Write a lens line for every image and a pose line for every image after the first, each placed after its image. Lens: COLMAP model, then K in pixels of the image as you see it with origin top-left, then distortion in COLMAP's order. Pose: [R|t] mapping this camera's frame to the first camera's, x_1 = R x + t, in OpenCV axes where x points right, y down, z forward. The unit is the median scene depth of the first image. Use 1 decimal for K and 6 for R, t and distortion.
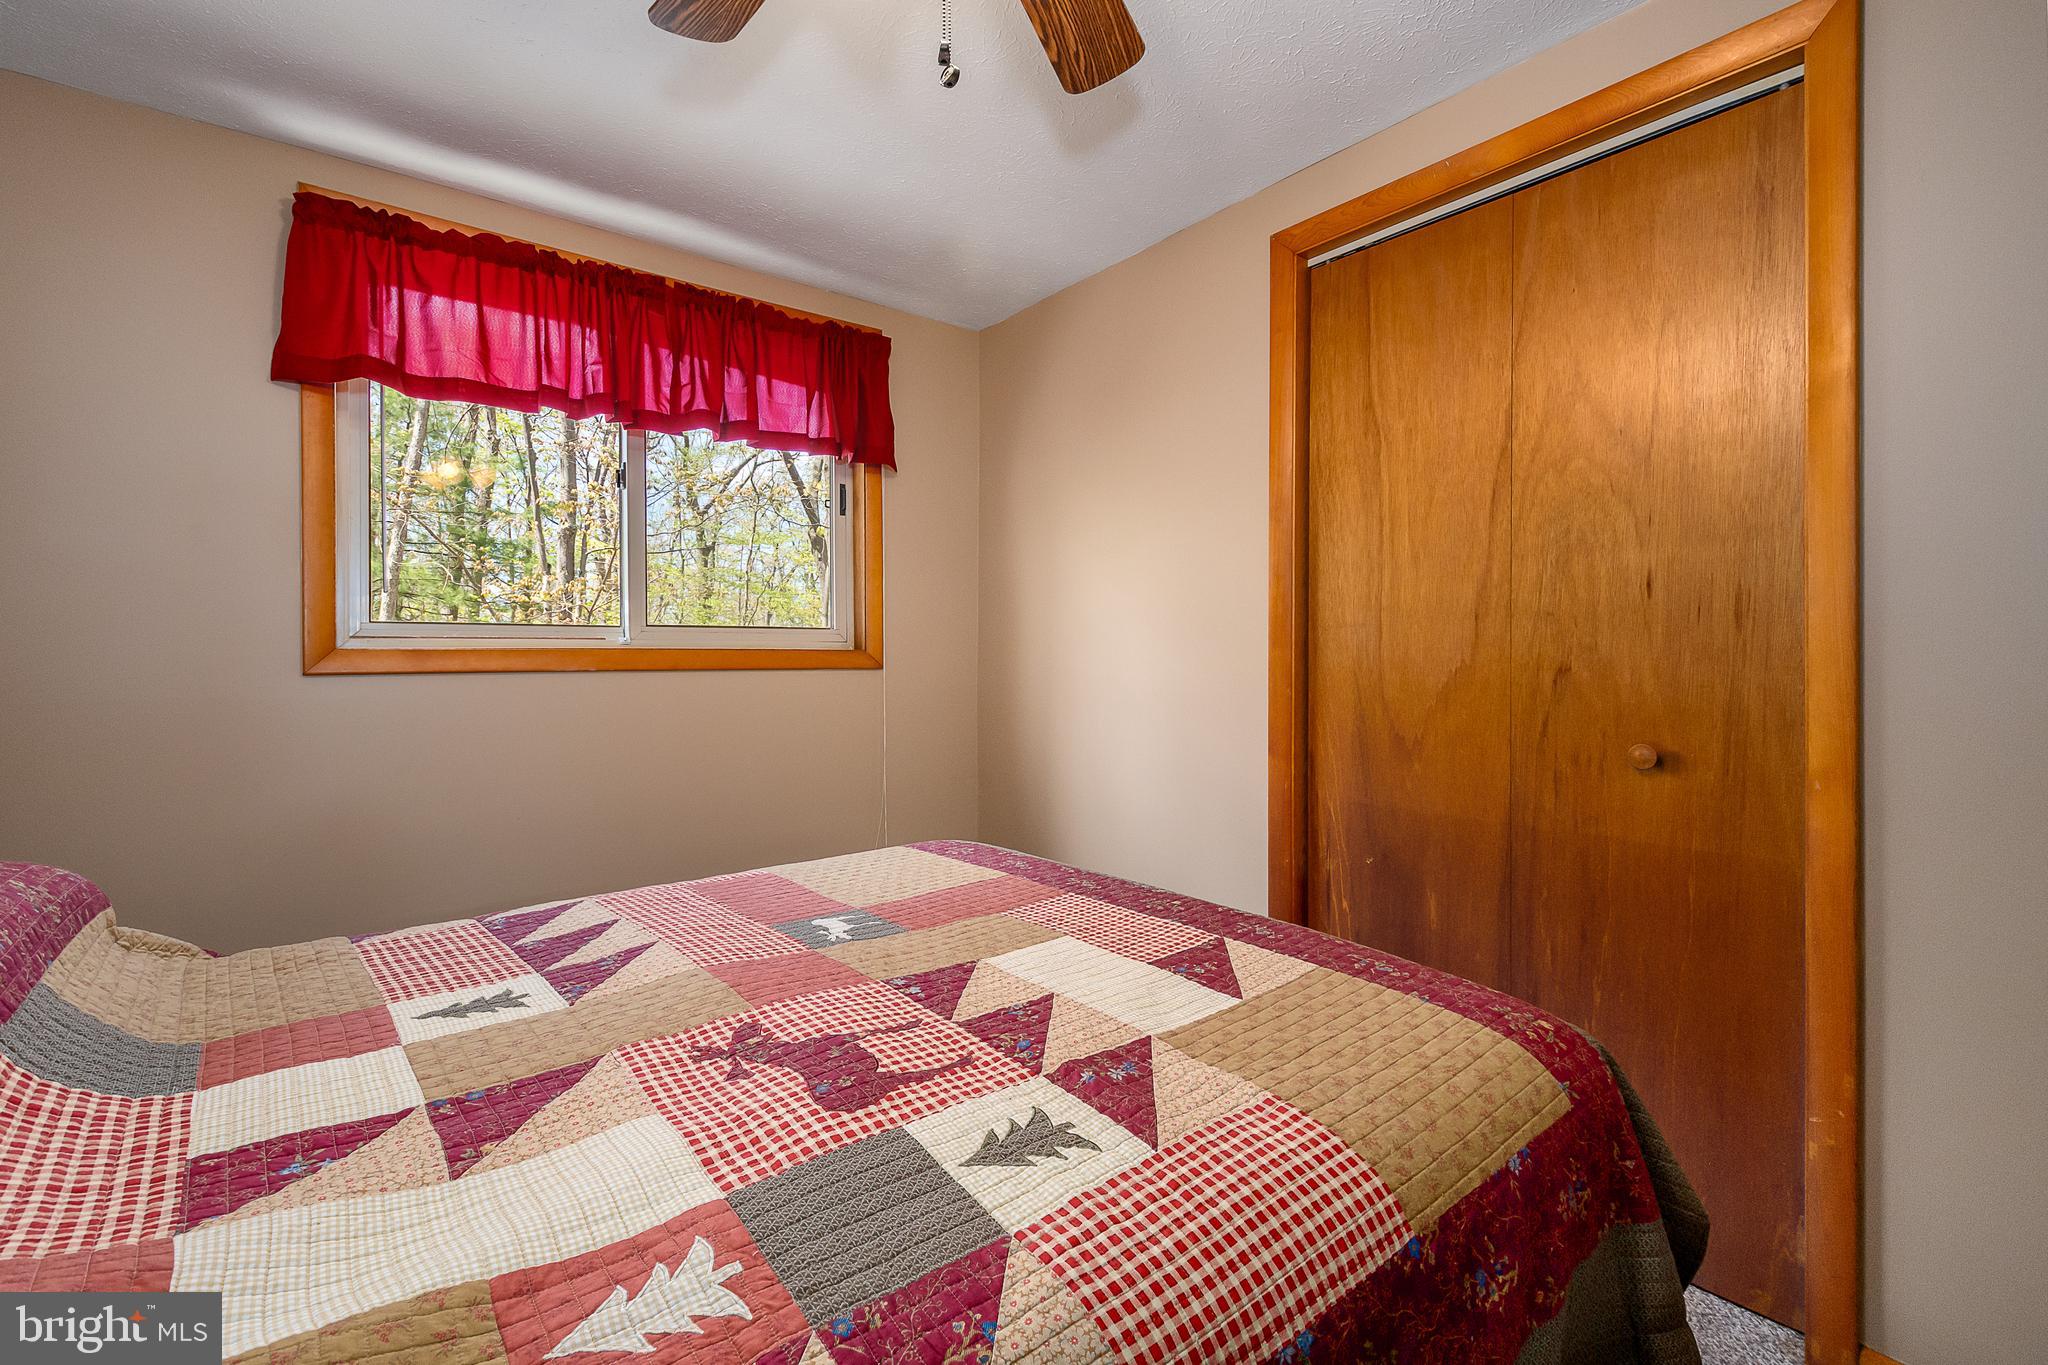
lens RADIAL K [[906.5, 0, 1015.1], [0, 906.5, 655.5], [0, 0, 1]] dist [0.021213, 0.000148]
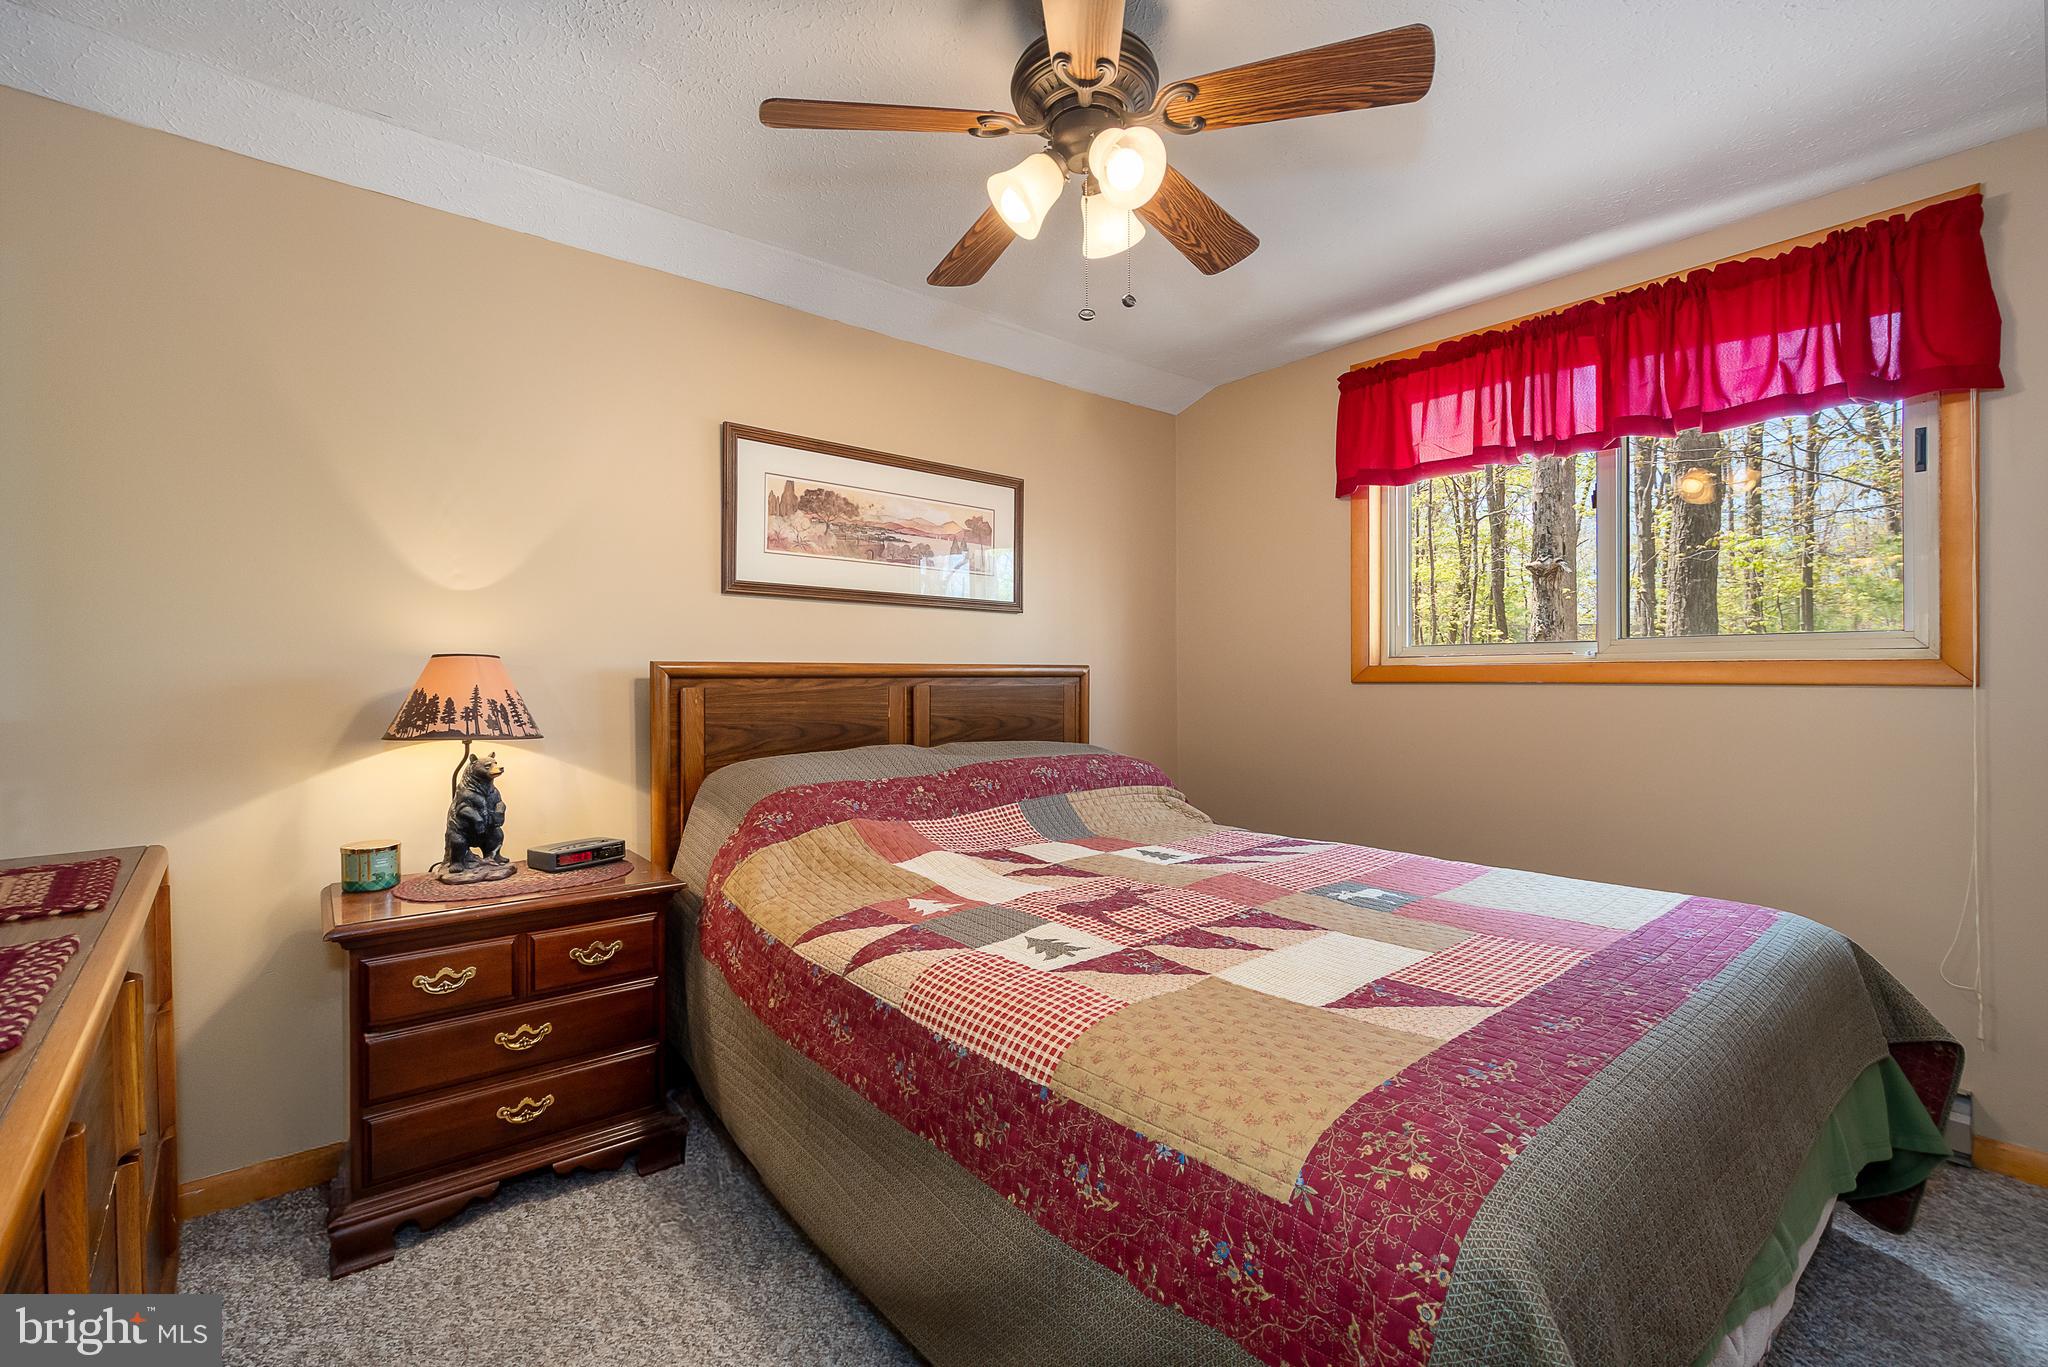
lens RADIAL K [[901.9, 0, 1000.2], [0, 901.9, 683.8], [0, 0, 1]] dist [0.024582, -0.014404]
pose [[0.018020, 0.011393, -0.999773, 1.109825], [-0.001781, 0.999934, 0.011363, 0.010818], [0.999836, 0.001576, 0.018039, 0.565807]]
